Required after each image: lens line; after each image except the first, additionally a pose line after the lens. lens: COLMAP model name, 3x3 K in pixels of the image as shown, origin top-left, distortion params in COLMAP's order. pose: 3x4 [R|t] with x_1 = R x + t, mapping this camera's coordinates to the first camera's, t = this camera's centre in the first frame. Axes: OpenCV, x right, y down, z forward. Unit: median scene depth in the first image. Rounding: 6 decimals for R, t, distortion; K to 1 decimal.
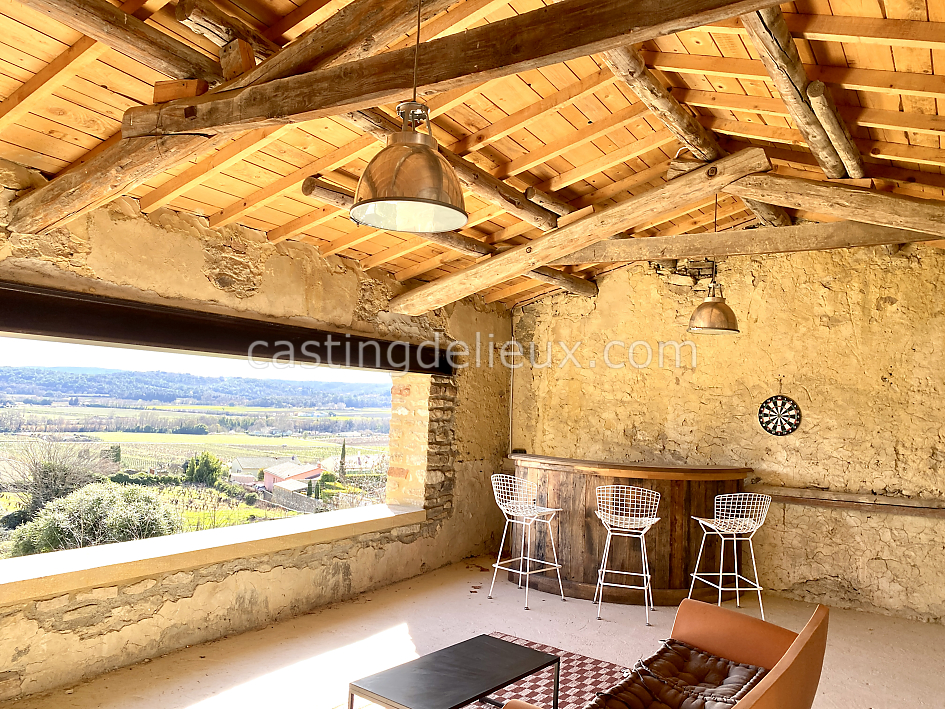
lens RADIAL K [[719.1, 0, 473.2], [0, 719.1, 354.4], [0, 0, 1]] dist [0.027116, -0.012303]
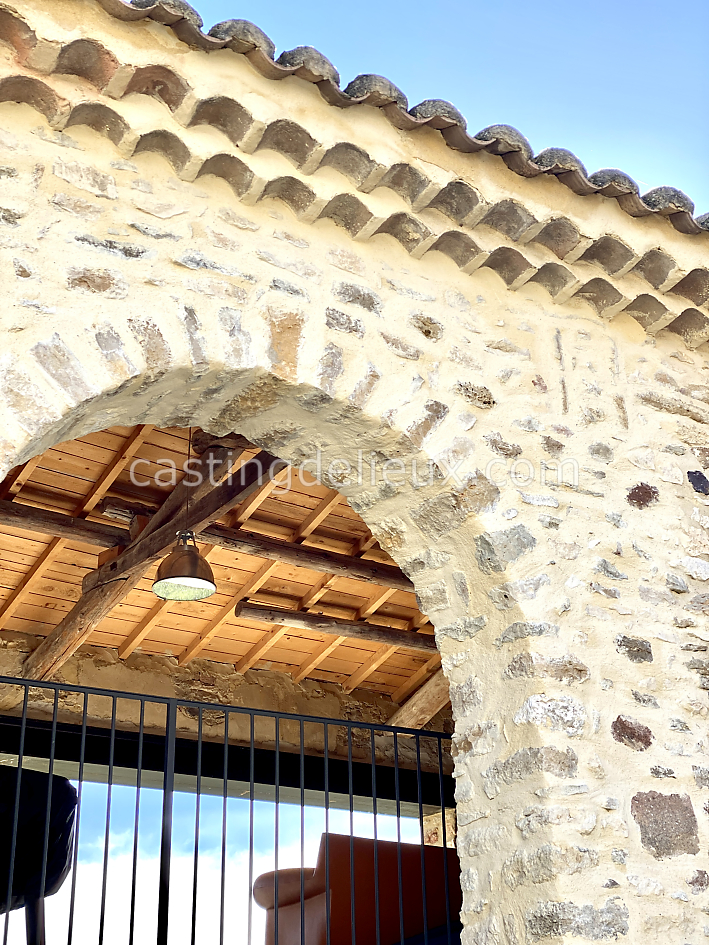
lens RADIAL K [[1430.7, 0, 353.5], [0, 1430.7, 471.8], [0, 0, 1]] dist [0.154654, 0.000000]
pose [[0.907105, -0.238313, -0.346940, 0.863293], [0.092104, 0.916683, -0.388856, 0.523716], [0.410703, 0.320778, 0.853478, -1.068322]]
